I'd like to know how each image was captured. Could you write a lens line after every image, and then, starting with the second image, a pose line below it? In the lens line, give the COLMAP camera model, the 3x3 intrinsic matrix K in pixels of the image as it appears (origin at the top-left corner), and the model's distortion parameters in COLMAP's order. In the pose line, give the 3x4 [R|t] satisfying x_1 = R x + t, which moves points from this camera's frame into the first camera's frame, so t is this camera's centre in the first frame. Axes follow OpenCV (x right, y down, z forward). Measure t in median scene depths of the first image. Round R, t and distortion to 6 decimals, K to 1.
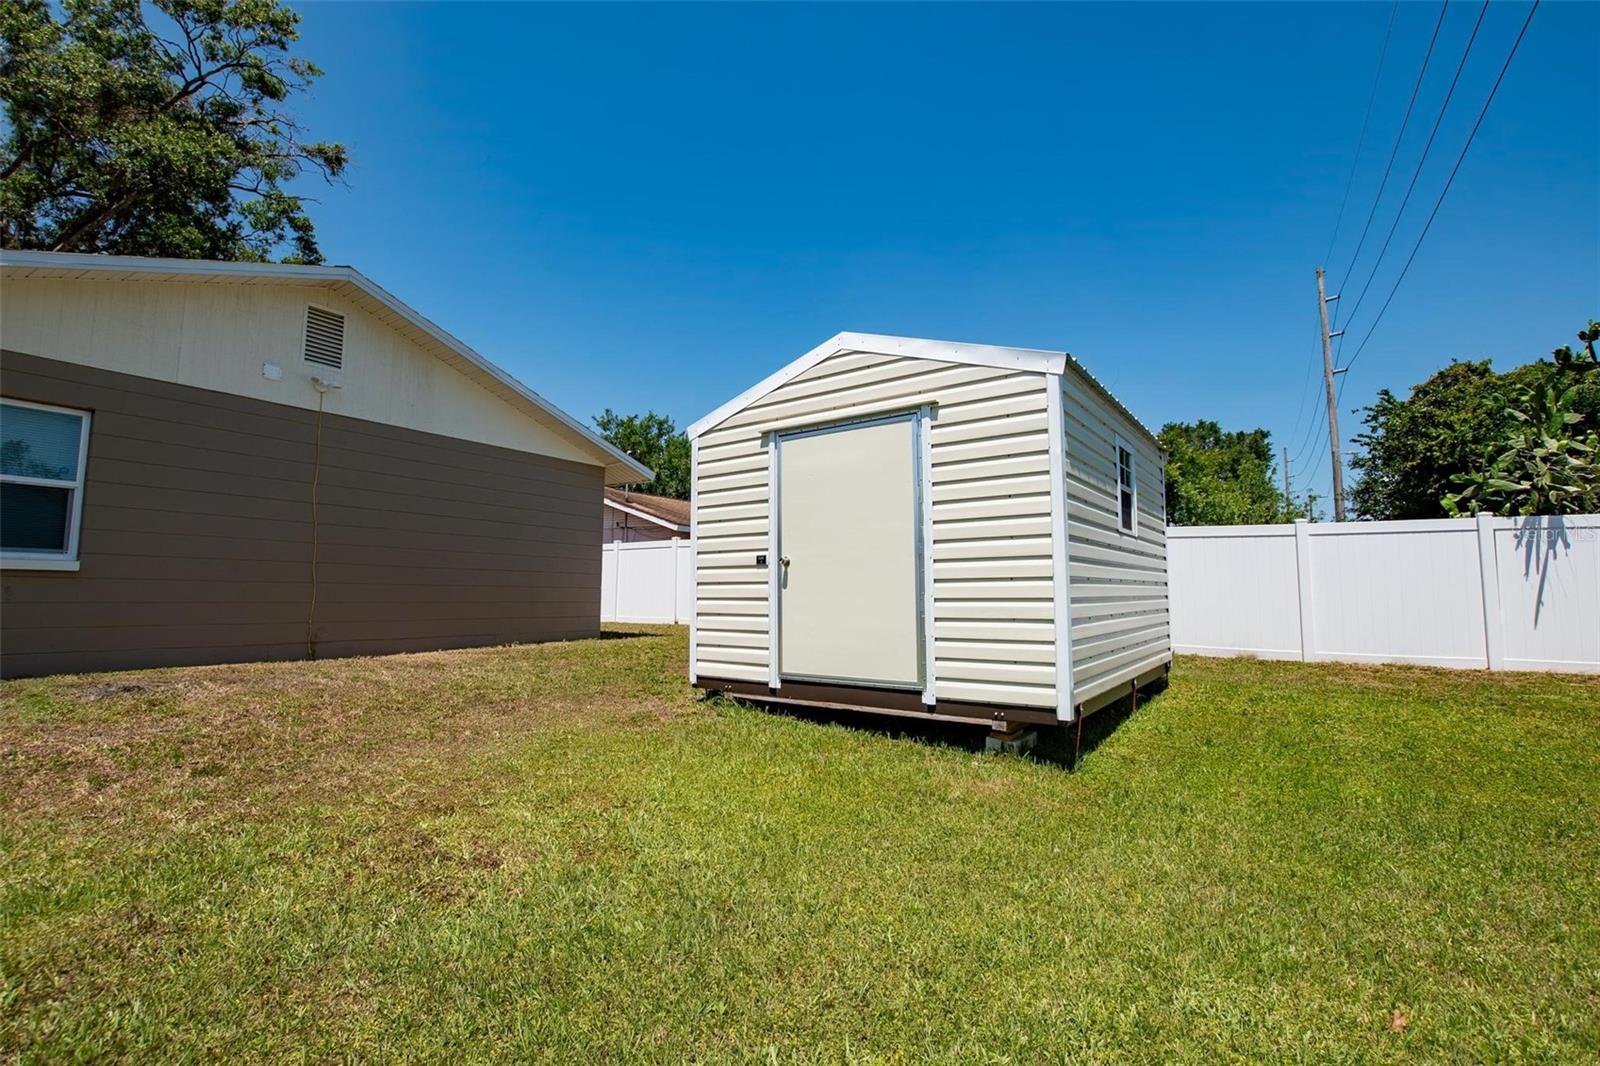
lens RADIAL K [[707.5, 0, 794.8], [0, 707.5, 531.3], [0, 0, 1]] dist [-0.026440, 0.004456]
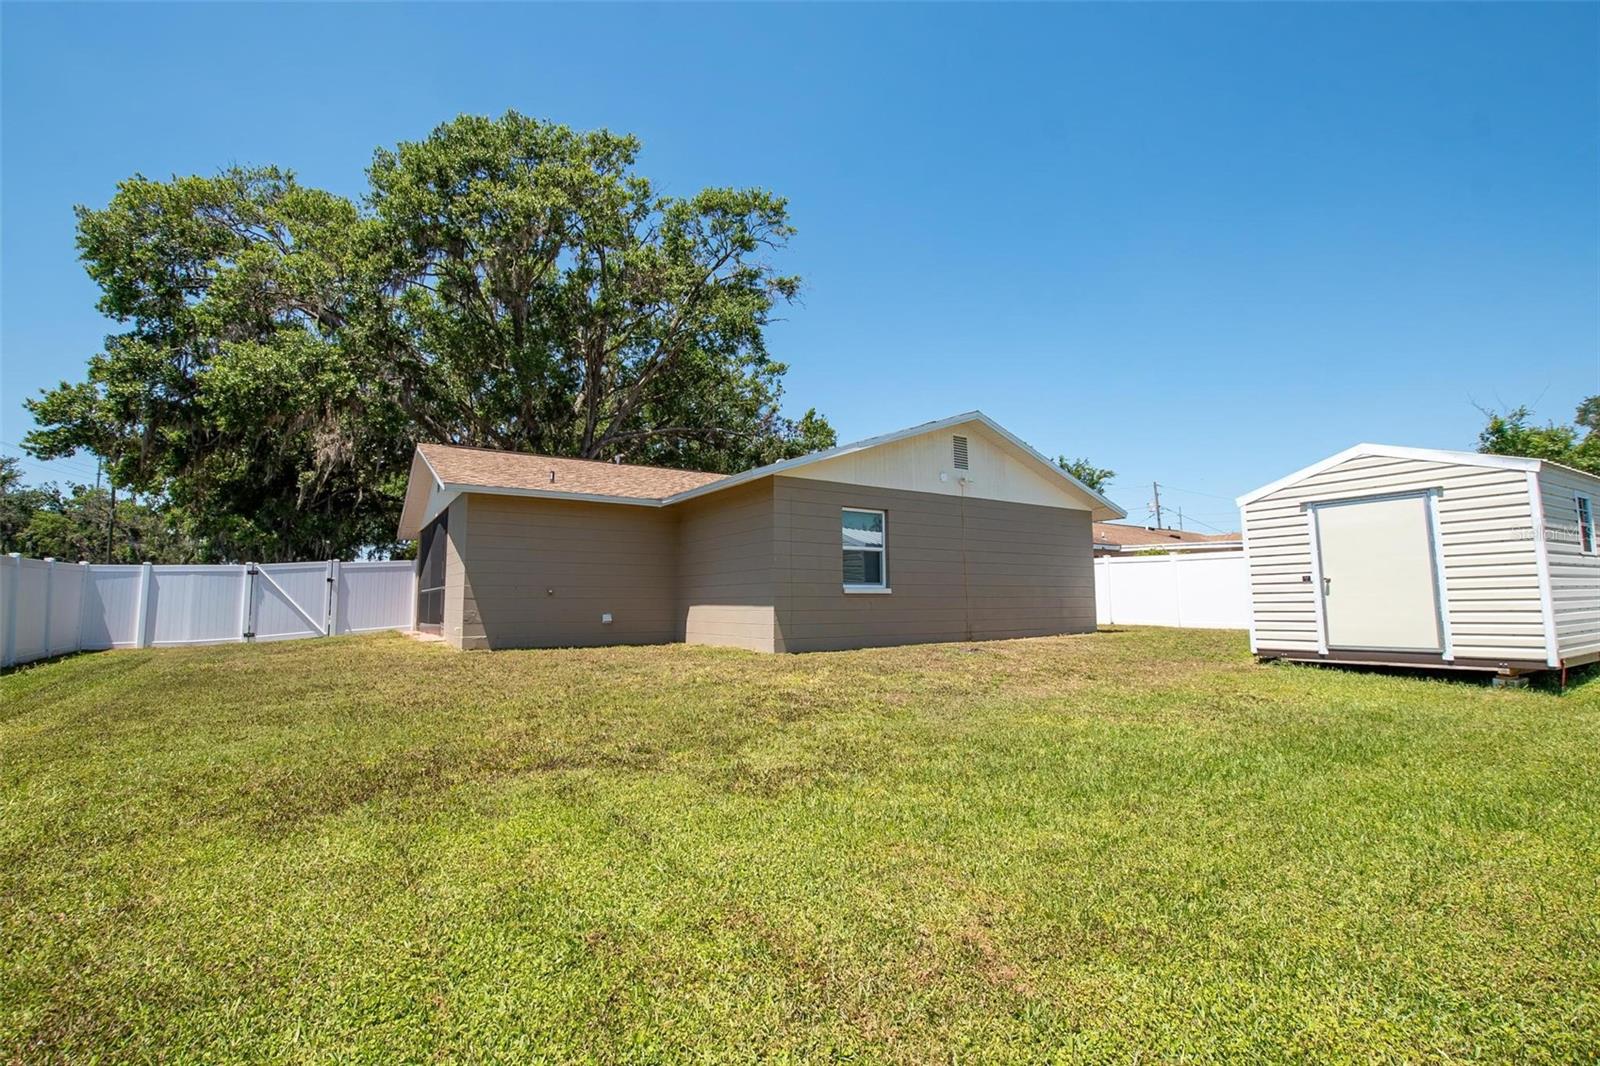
lens RADIAL K [[707.5, 0, 803.5], [0, 707.5, 530.9], [0, 0, 1]] dist [-0.026440, 0.004456]
pose [[0.923923, -0.050231, -0.379267, -0.533798], [0.045963, 0.998737, -0.020306, -0.097909], [0.379808, 0.001329, 0.925064, -1.031147]]
